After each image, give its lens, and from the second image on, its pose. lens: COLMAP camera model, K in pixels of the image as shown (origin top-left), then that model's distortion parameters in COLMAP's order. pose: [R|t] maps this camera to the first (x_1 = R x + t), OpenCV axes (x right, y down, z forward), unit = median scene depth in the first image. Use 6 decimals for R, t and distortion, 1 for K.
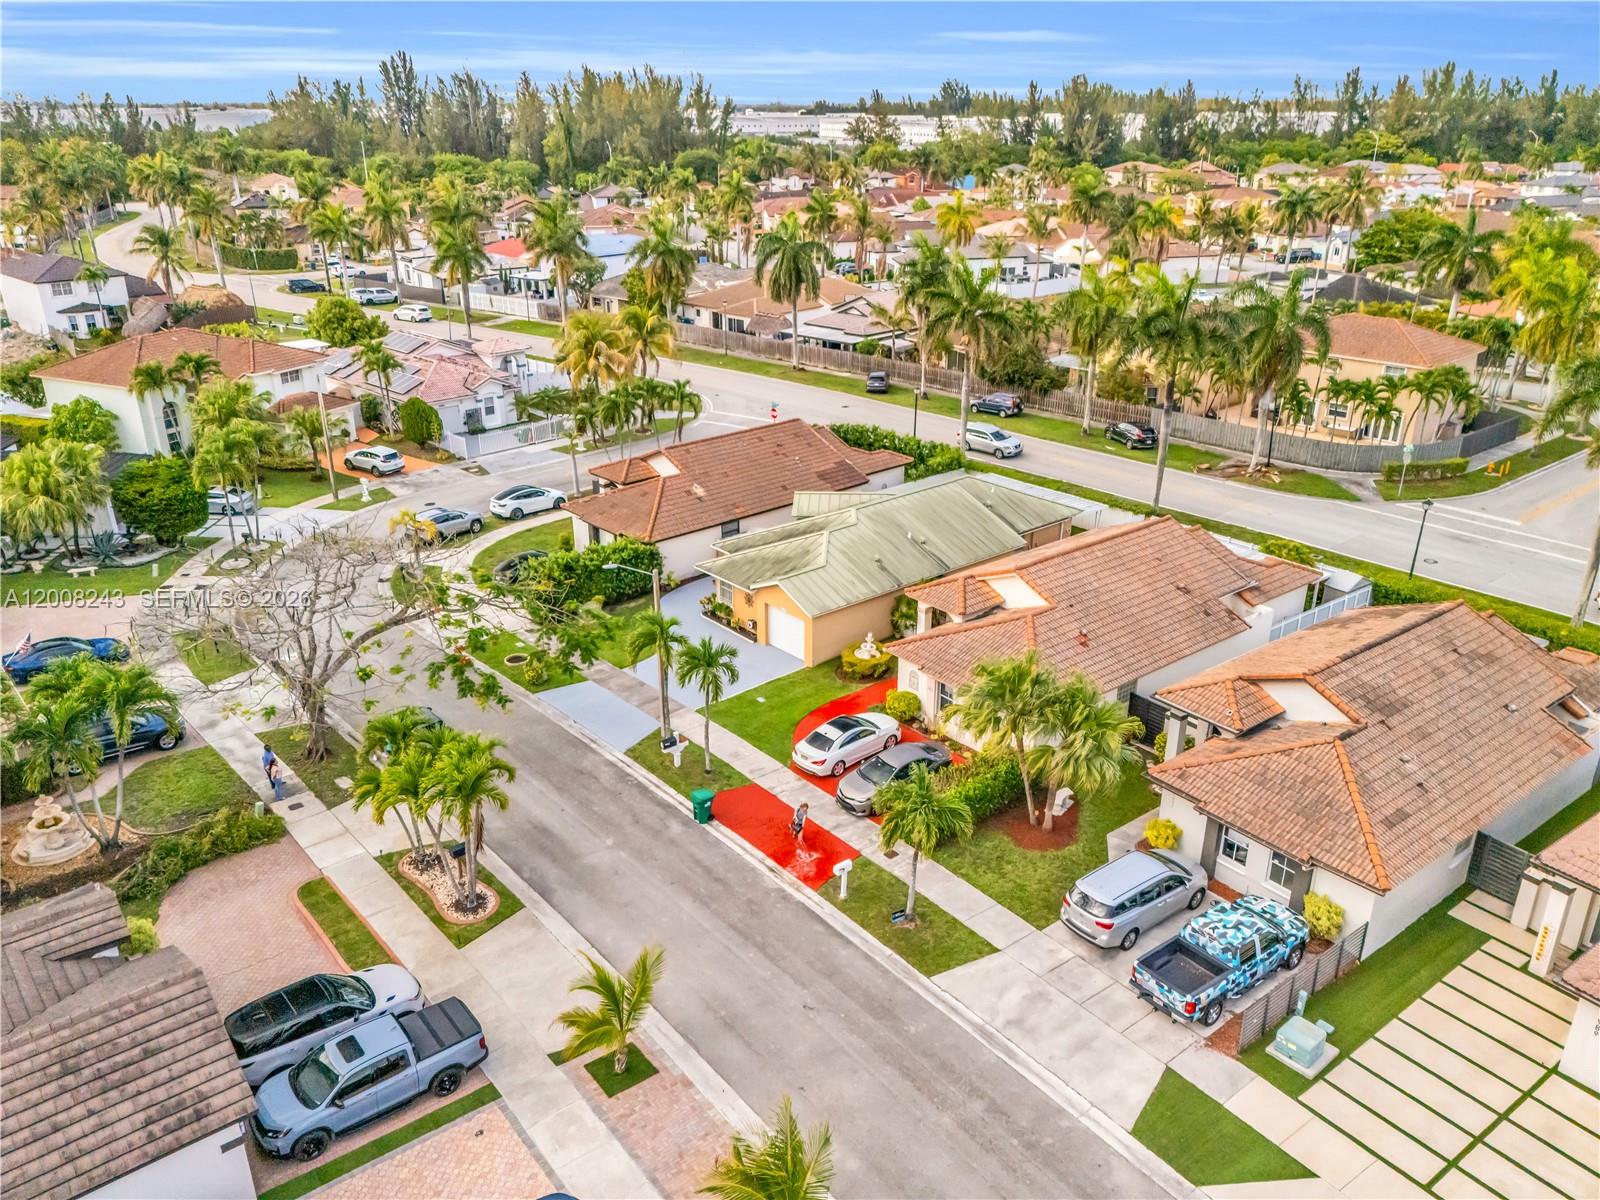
lens RADIAL K [[1184.9, 0, 800.0], [0, 1184.9, 600.0], [0, 0, 1]] dist [0.042271, -0.037651]
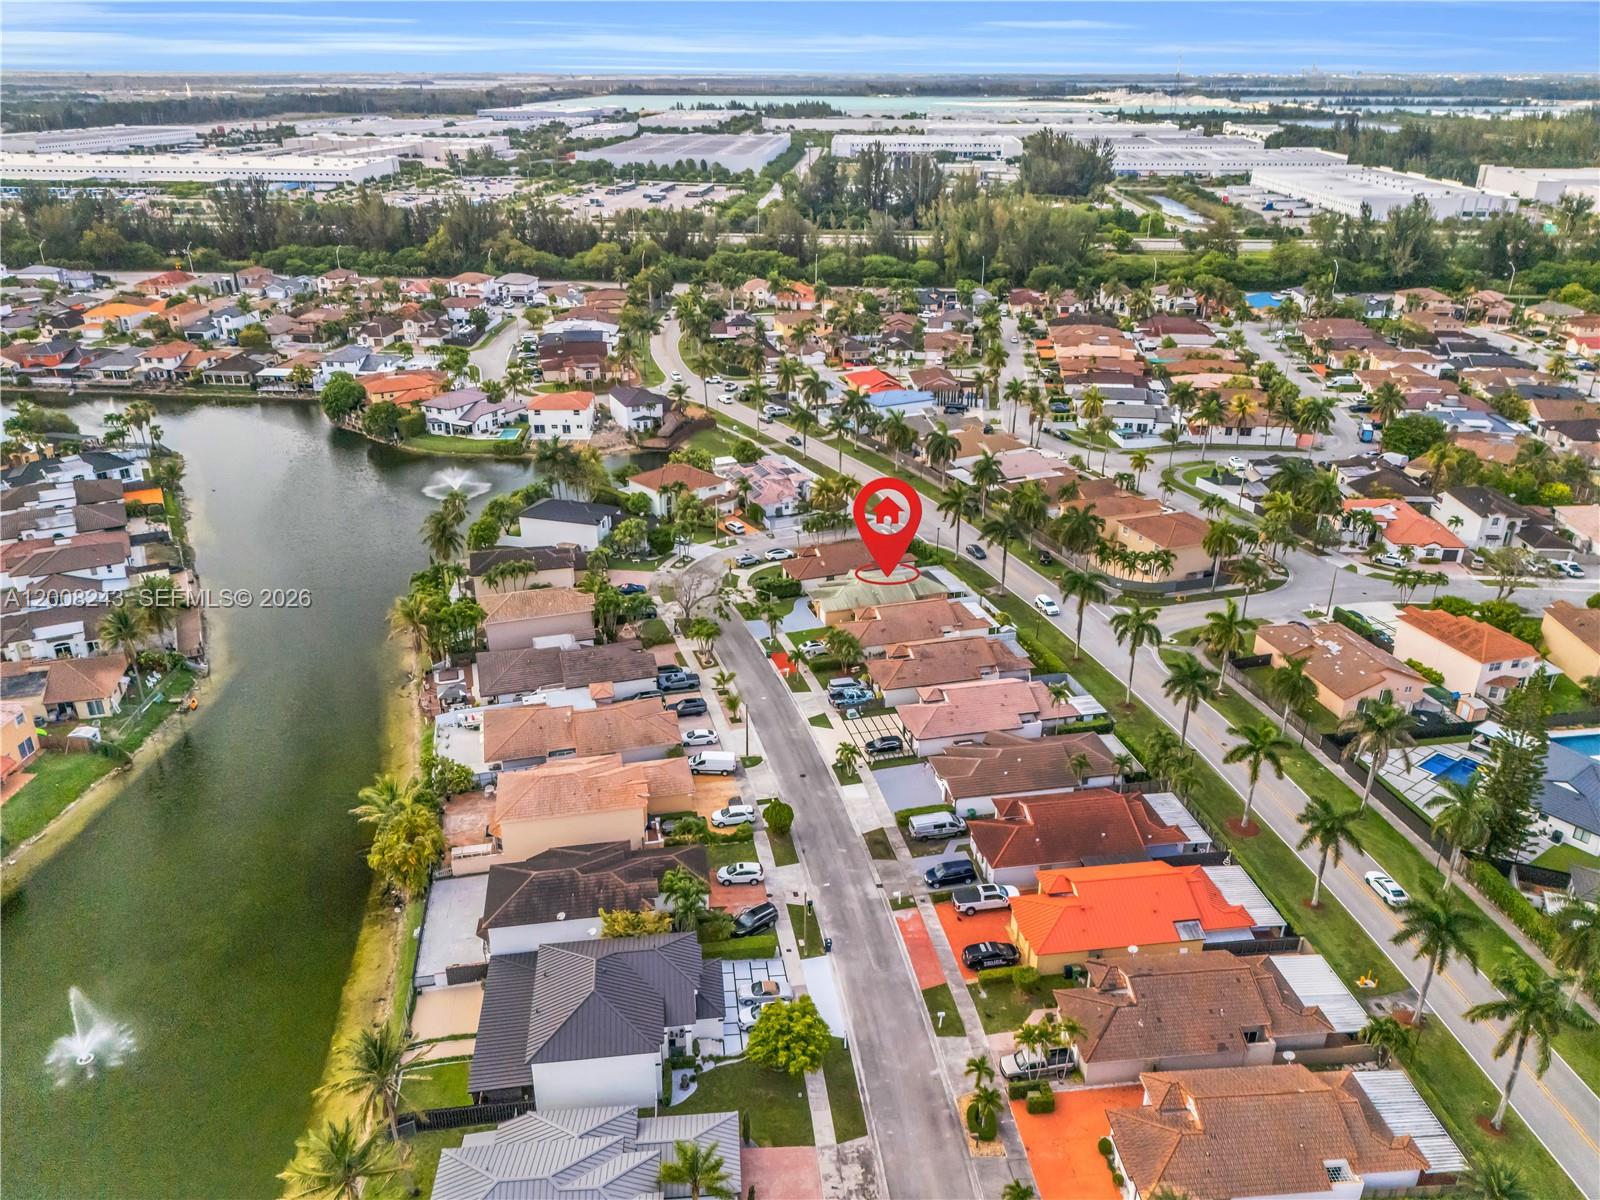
lens RADIAL K [[1184.9, 0, 800.0], [0, 1184.9, 600.0], [0, 0, 1]] dist [0.042271, -0.037651]
pose [[0.923095, 0.156309, -0.351372, 0.856897], [-0.147645, 0.987699, 0.051501, -0.138158], [0.355100, 0.004338, 0.934818, -1.657621]]
